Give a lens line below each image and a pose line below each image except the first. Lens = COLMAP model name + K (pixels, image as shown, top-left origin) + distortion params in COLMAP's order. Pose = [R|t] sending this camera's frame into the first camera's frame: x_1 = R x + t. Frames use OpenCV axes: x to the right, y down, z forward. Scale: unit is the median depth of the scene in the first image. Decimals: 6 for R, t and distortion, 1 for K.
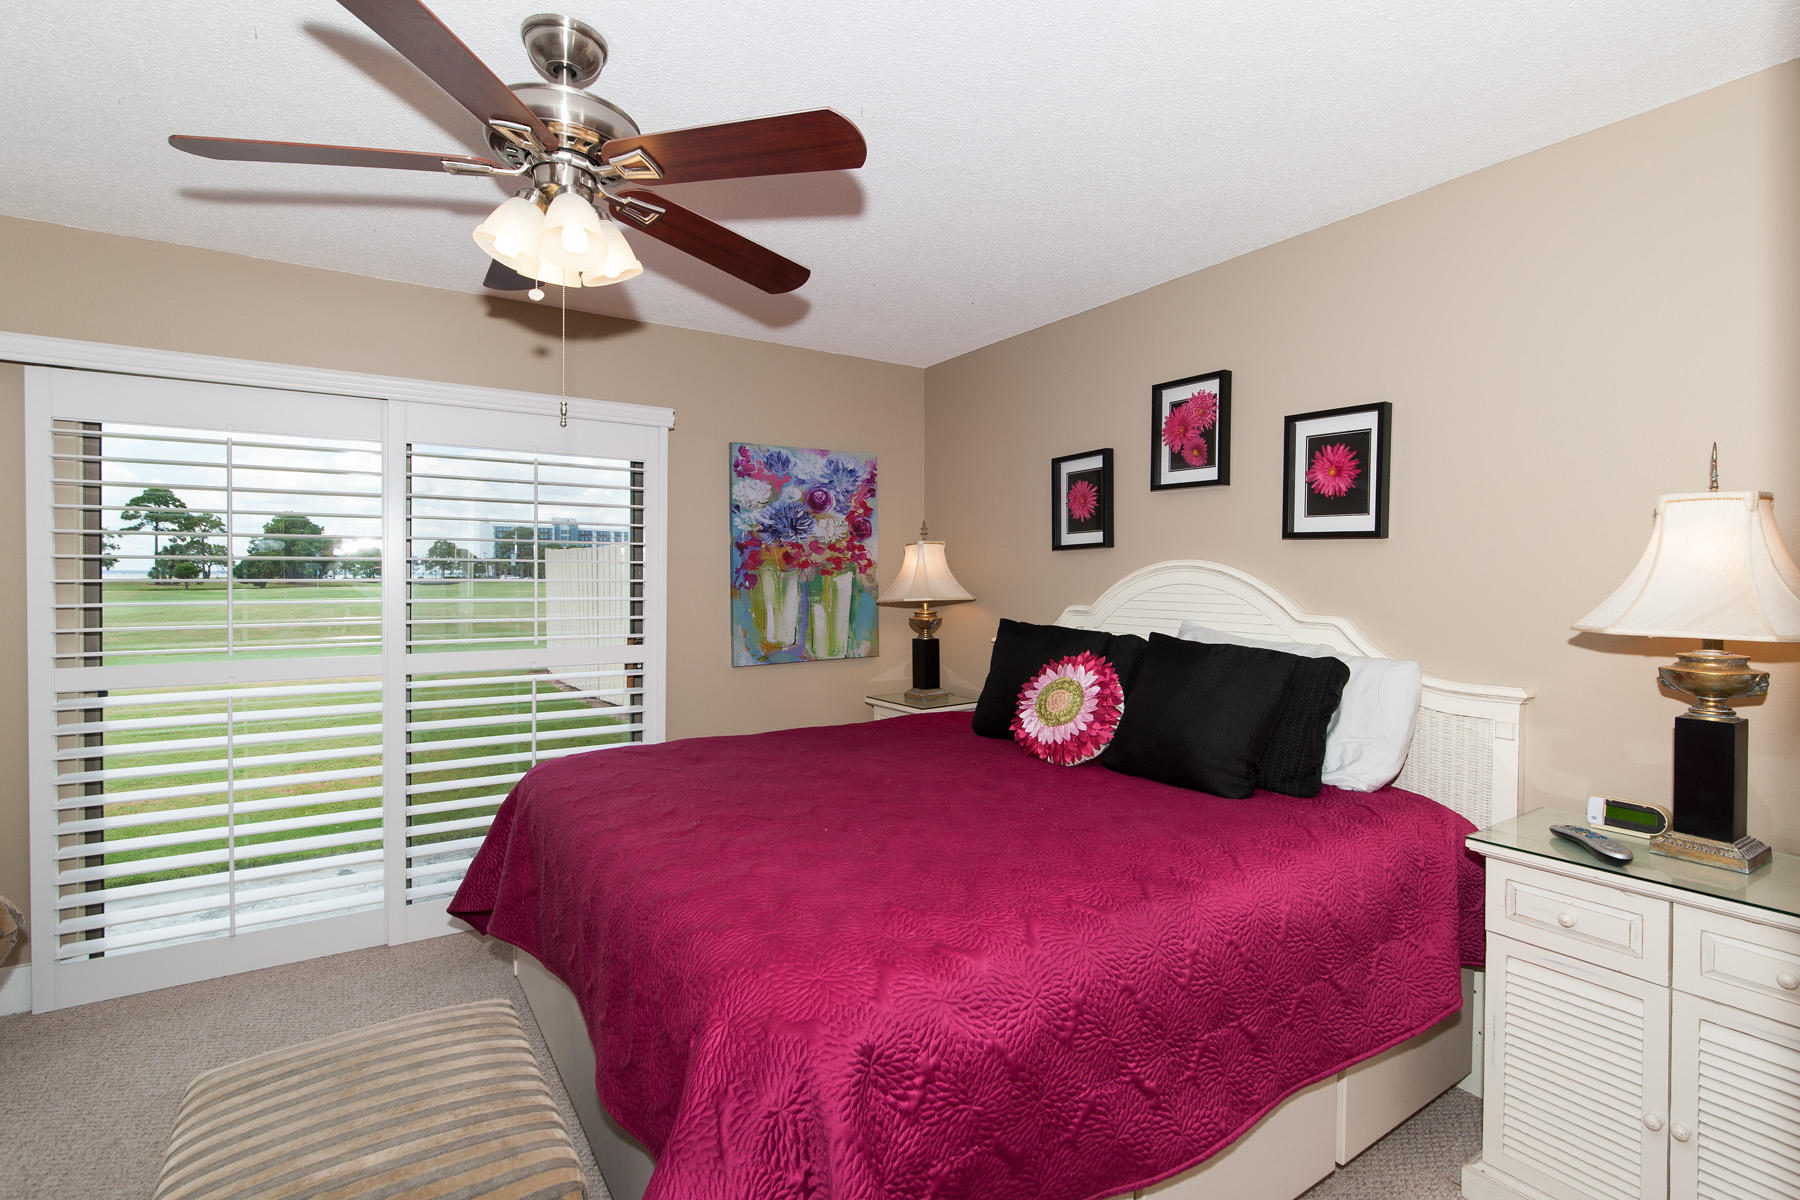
lens RADIAL K [[832.7, 0, 898.1], [0, 832.7, 564.4], [0, 0, 1]] dist [0.000972, 0.000083]
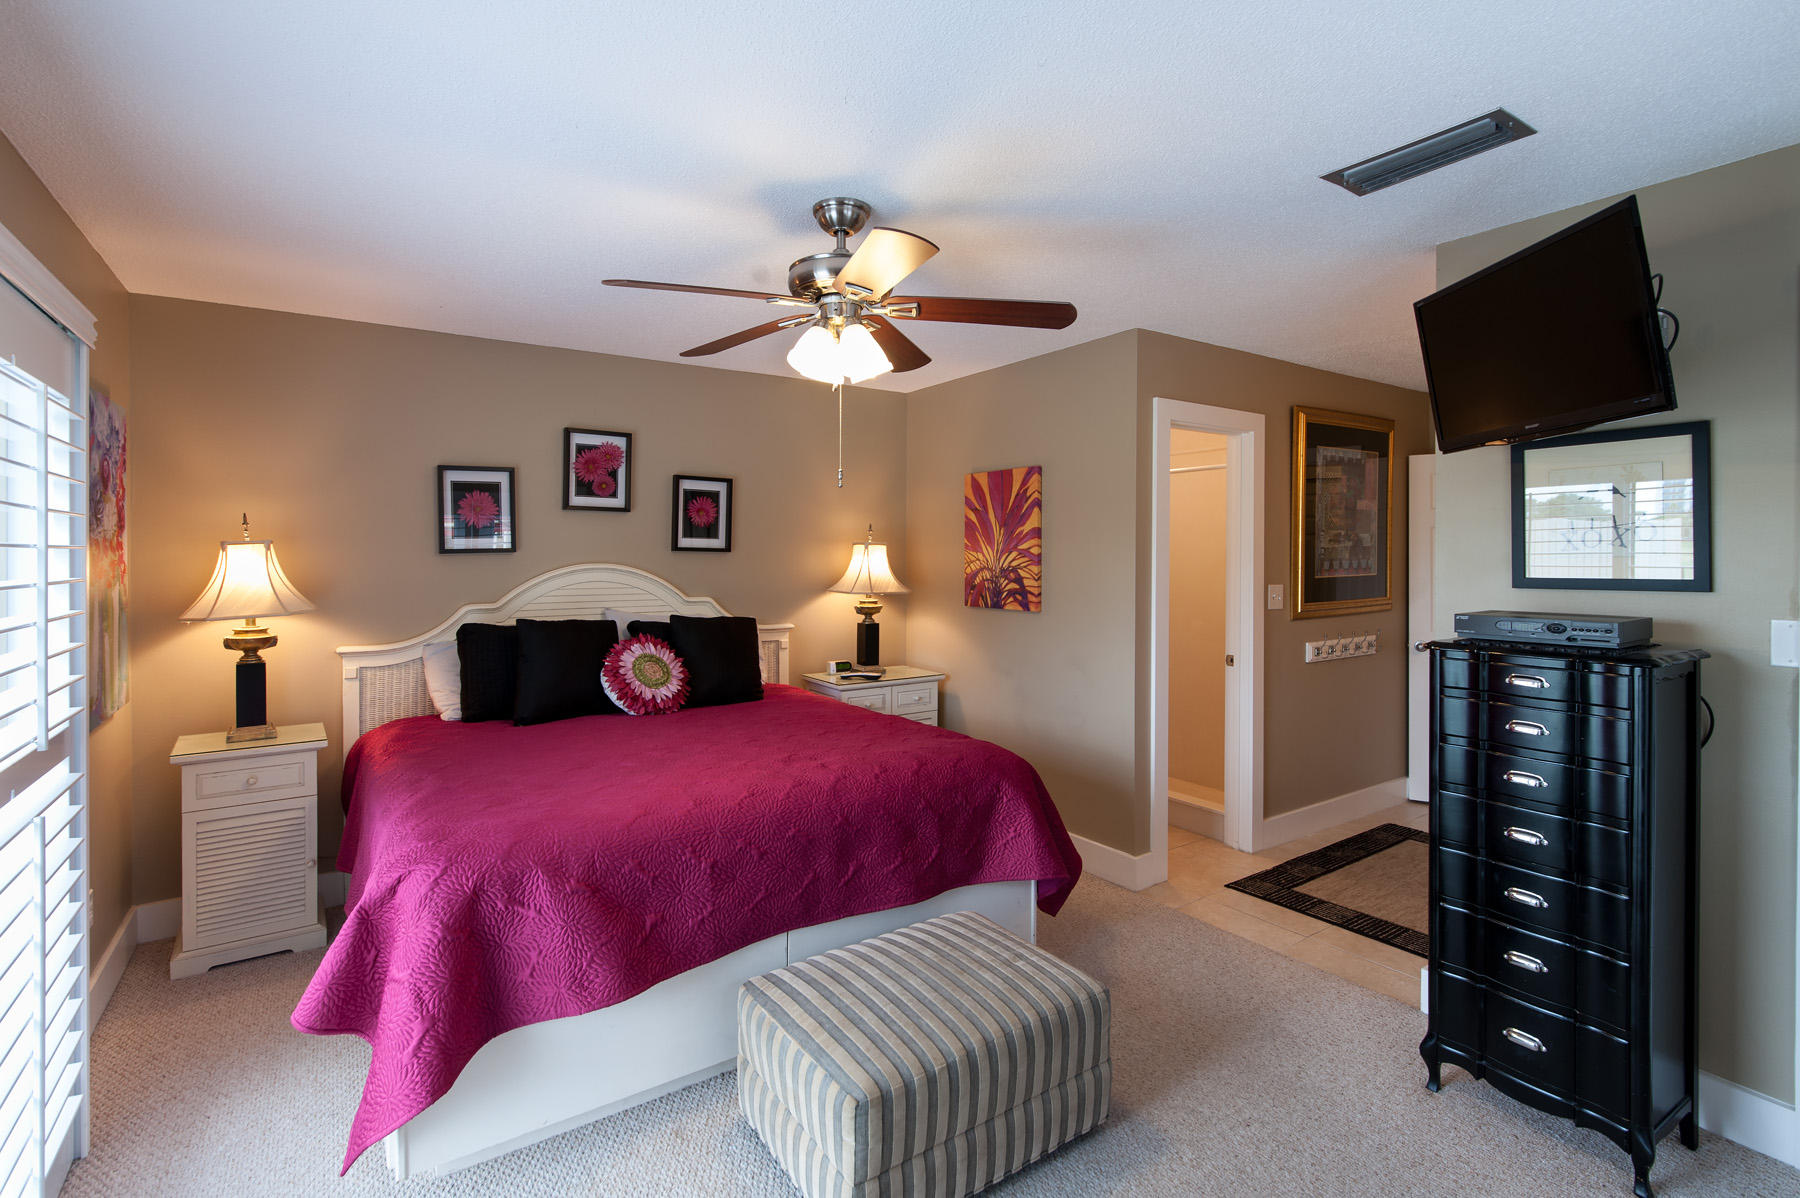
lens RADIAL K [[832.7, 0, 898.1], [0, 832.7, 563.4], [0, 0, 1]] dist [0.000972, 0.000083]
pose [[-0.032006, -0.007557, 0.999459, -1.161171], [-0.000439, 0.999971, 0.007547, -0.019806], [-0.999488, -0.000197, -0.032008, 0.644407]]
